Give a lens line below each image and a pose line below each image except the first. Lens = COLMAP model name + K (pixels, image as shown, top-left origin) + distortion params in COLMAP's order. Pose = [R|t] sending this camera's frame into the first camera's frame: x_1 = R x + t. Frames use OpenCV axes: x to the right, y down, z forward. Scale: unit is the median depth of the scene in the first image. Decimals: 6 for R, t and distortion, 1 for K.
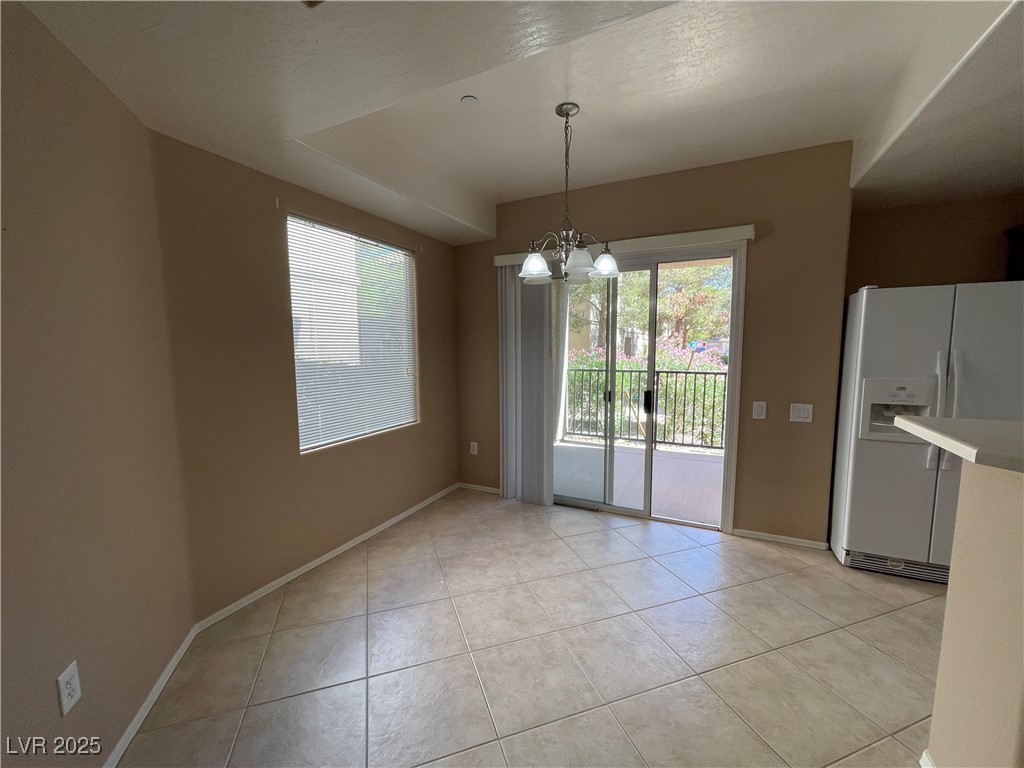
lens RADIAL K [[411.1, 0, 506.3], [0, 411.1, 388.1], [0, 0, 1]] dist [-0.002044, -0.000117]
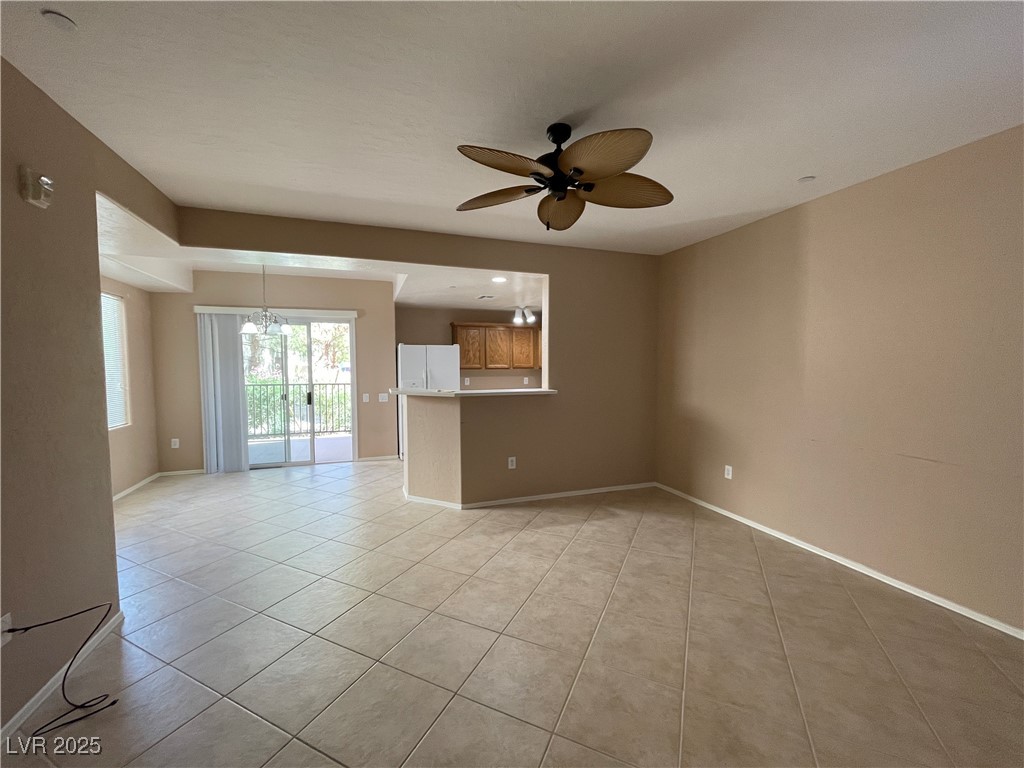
lens RADIAL K [[411.1, 0, 506.3], [0, 411.1, 388.1], [0, 0, 1]] dist [-0.002044, -0.000117]
pose [[0.697498, -0.037958, 0.715581, -0.310590], [0.071641, 0.997287, -0.016930, 0.075581], [-0.712997, 0.063073, 0.698325, -0.796708]]
